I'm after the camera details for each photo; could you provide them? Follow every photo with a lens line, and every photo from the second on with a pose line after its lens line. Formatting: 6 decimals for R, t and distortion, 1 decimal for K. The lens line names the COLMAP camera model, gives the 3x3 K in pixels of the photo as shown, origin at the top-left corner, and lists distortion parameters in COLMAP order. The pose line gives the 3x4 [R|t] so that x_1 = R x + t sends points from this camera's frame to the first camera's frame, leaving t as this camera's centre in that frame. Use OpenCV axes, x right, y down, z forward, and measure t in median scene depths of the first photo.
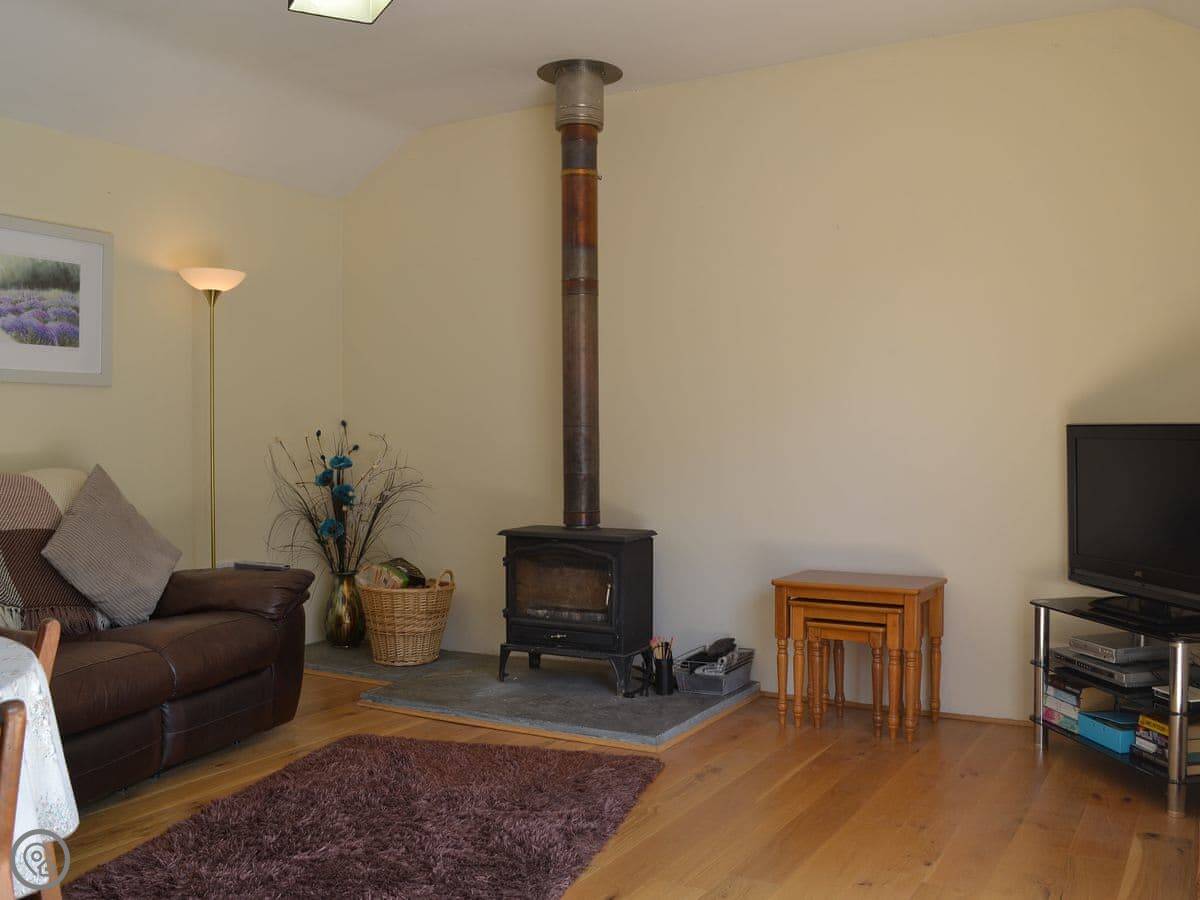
lens RADIAL K [[1080.1, 0, 643.4], [0, 1080.1, 455.4], [0, 0, 1]] dist [-0.081034, 0.015301]
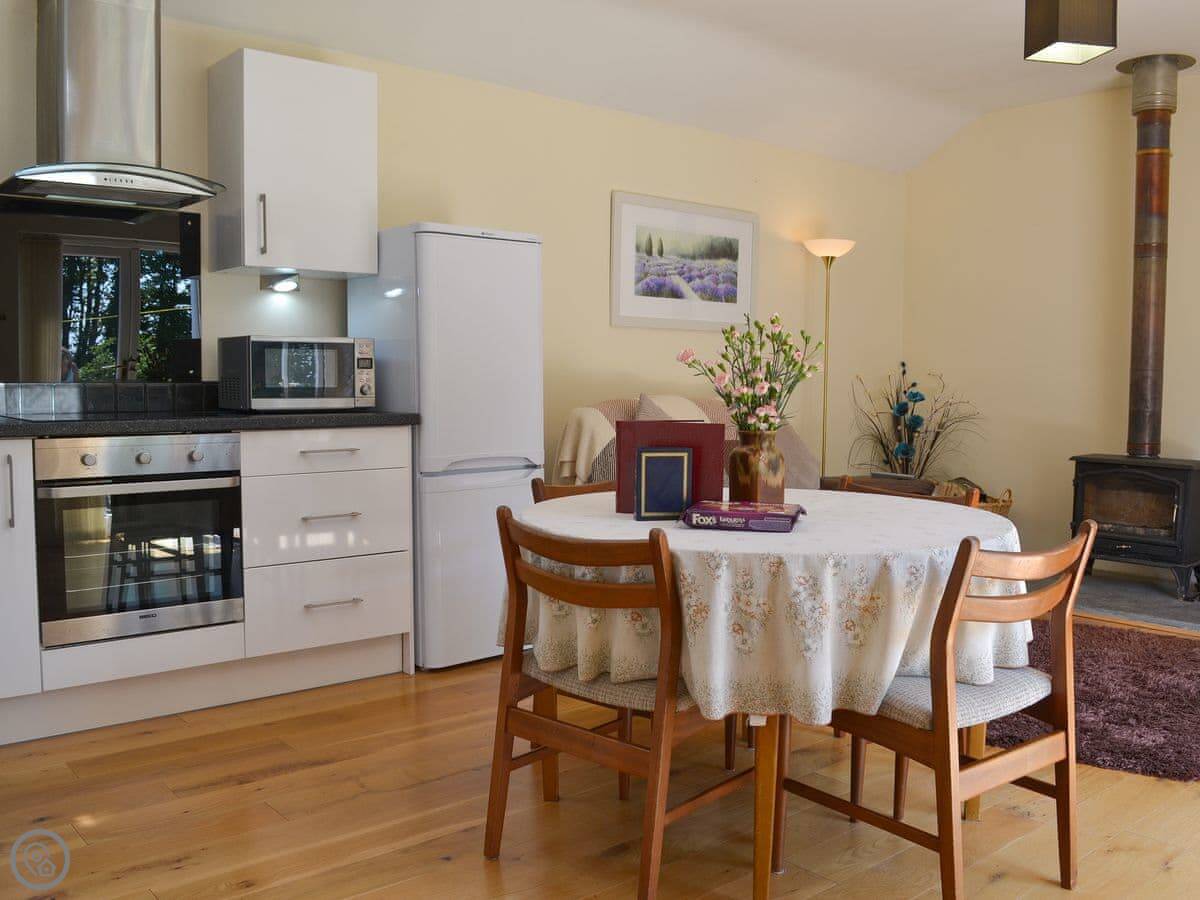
lens RADIAL K [[1080.1, 0, 596.3], [0, 1080.1, 449.8], [0, 0, 1]] dist [-0.081034, 0.015301]
pose [[0.934576, 0.037805, -0.353749, -0.208820], [-0.019071, 0.998232, 0.056298, 0.005894], [0.355252, -0.045869, 0.933645, -0.288586]]
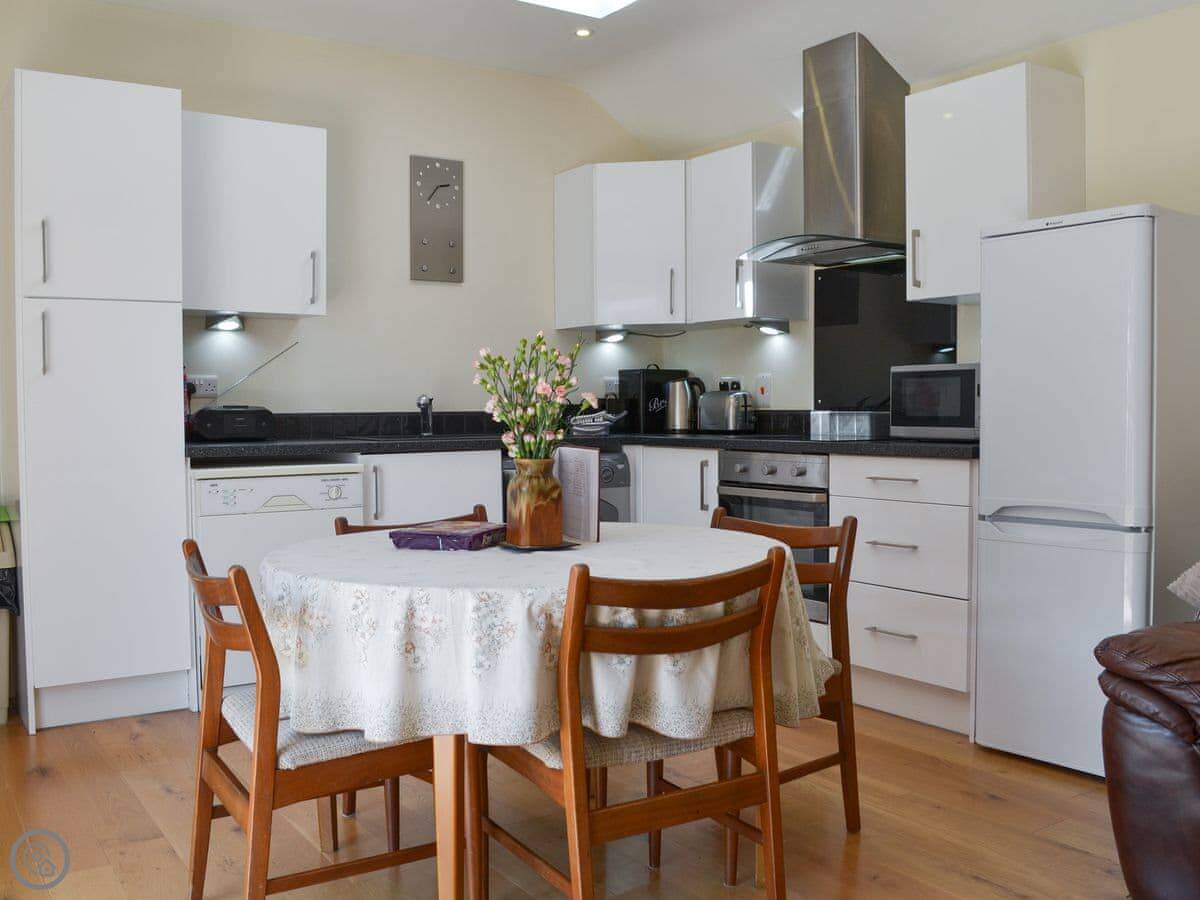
lens RADIAL K [[1080.1, 0, 592.9], [0, 1080.1, 453.1], [0, 0, 1]] dist [-0.081034, 0.015301]
pose [[-0.436409, 0.045777, -0.898583, 0.745281], [-0.008424, 0.998453, 0.054956, -0.026629], [0.899709, 0.031553, -0.435349, 1.973865]]
